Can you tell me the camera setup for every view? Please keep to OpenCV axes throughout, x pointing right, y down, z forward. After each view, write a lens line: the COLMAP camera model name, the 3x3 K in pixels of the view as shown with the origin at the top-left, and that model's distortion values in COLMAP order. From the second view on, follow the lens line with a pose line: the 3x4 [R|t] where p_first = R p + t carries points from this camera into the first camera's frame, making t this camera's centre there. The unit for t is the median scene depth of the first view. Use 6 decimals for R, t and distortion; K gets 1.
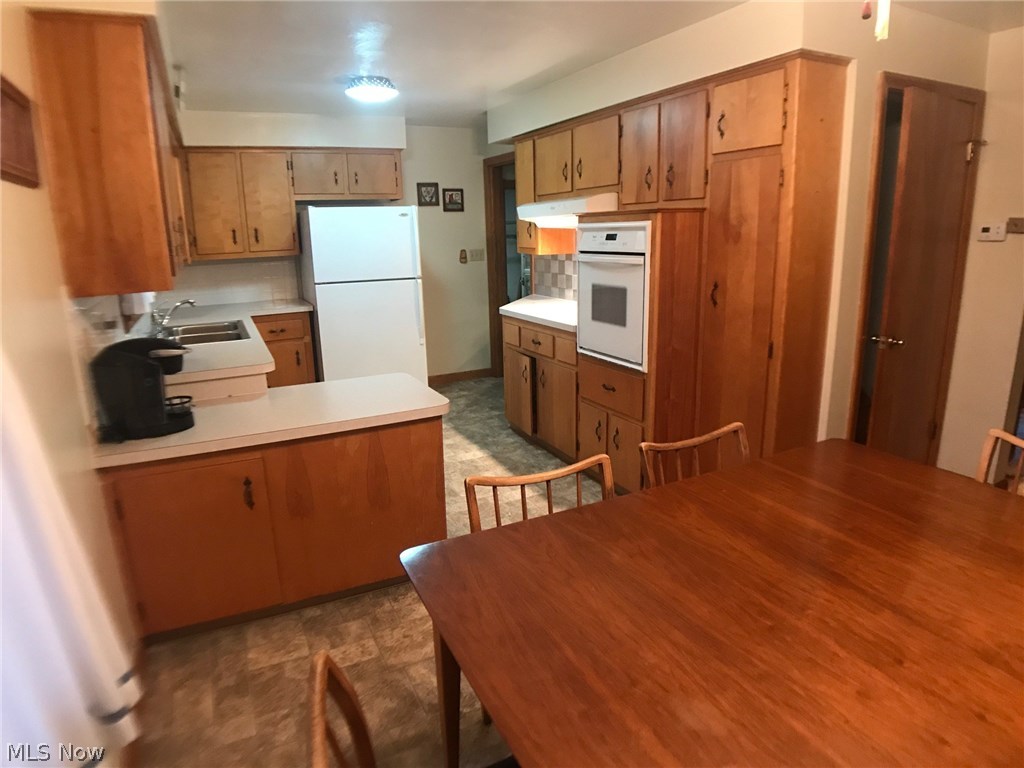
lens RADIAL K [[603.9, 0, 512.0], [0, 603.9, 384.0], [0, 0, 1]] dist [-0.053054, 0.003161]
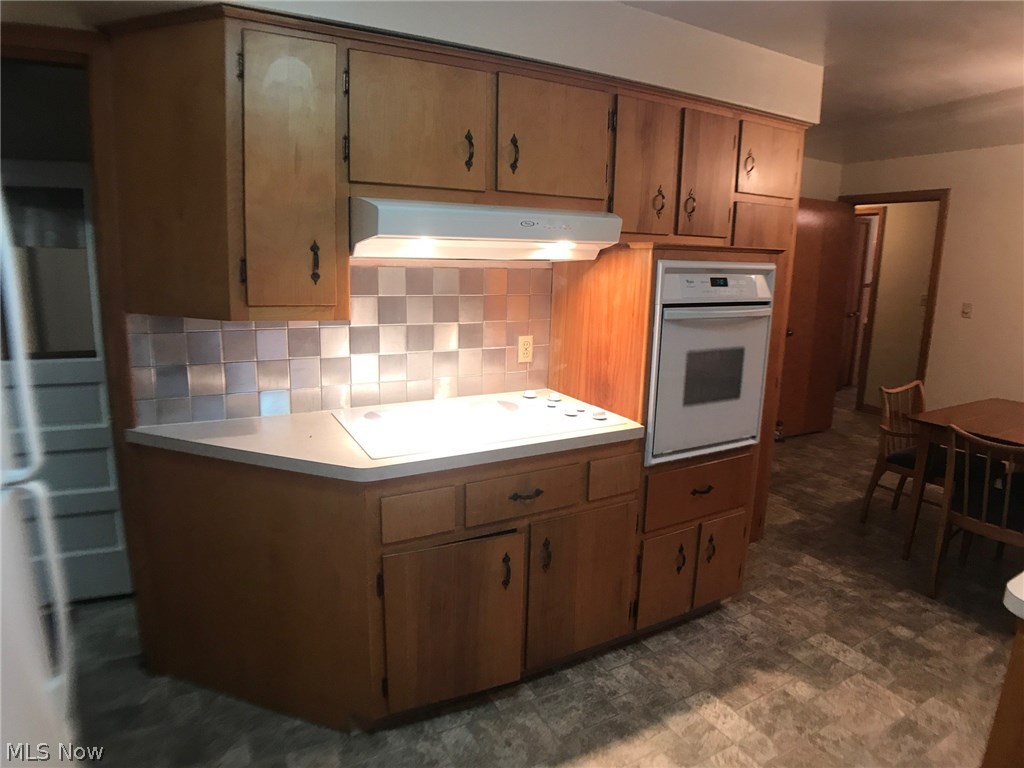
lens RADIAL K [[603.9, 0, 512.0], [0, 603.9, 384.0], [0, 0, 1]] dist [-0.053054, 0.003161]
pose [[-0.030928, -0.170492, 0.984874, -0.467054], [0.228826, 0.957968, 0.173020, -0.263641], [-0.972976, 0.230716, 0.009385, 1.079253]]
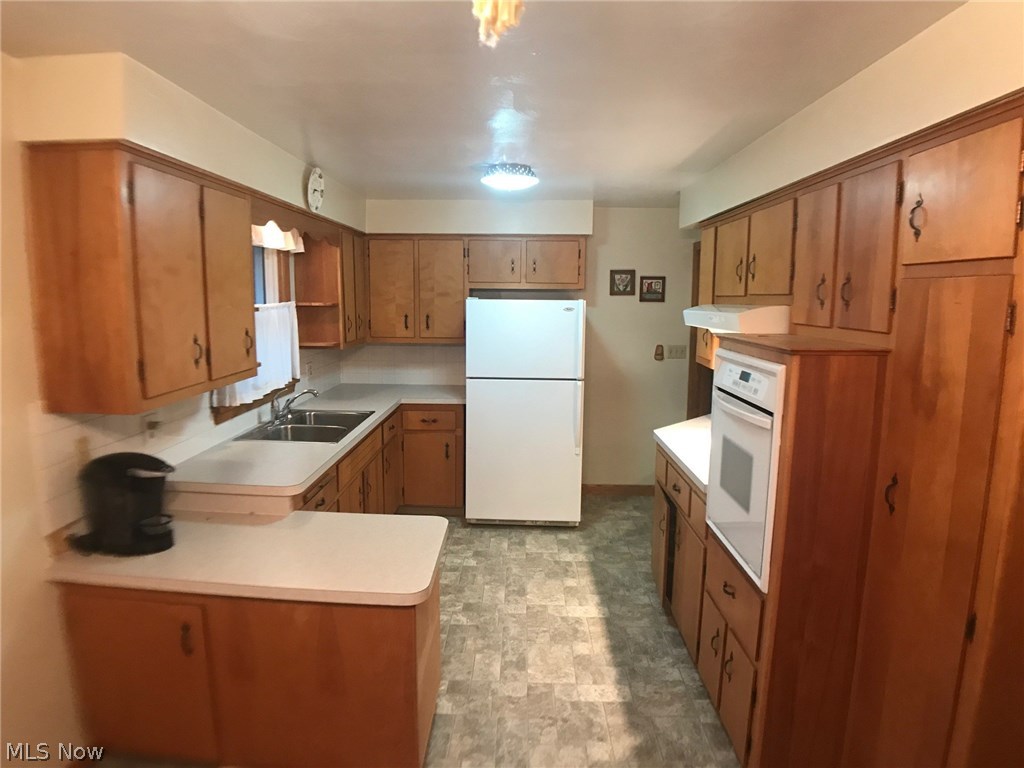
lens RADIAL K [[603.9, 0, 512.0], [0, 603.9, 384.0], [0, 0, 1]] dist [-0.053054, 0.003161]
pose [[0.879567, 0.102794, -0.464538, 0.213789], [-0.148090, 0.987029, -0.061985, -0.132492], [0.452141, 0.123313, 0.883381, 0.240850]]
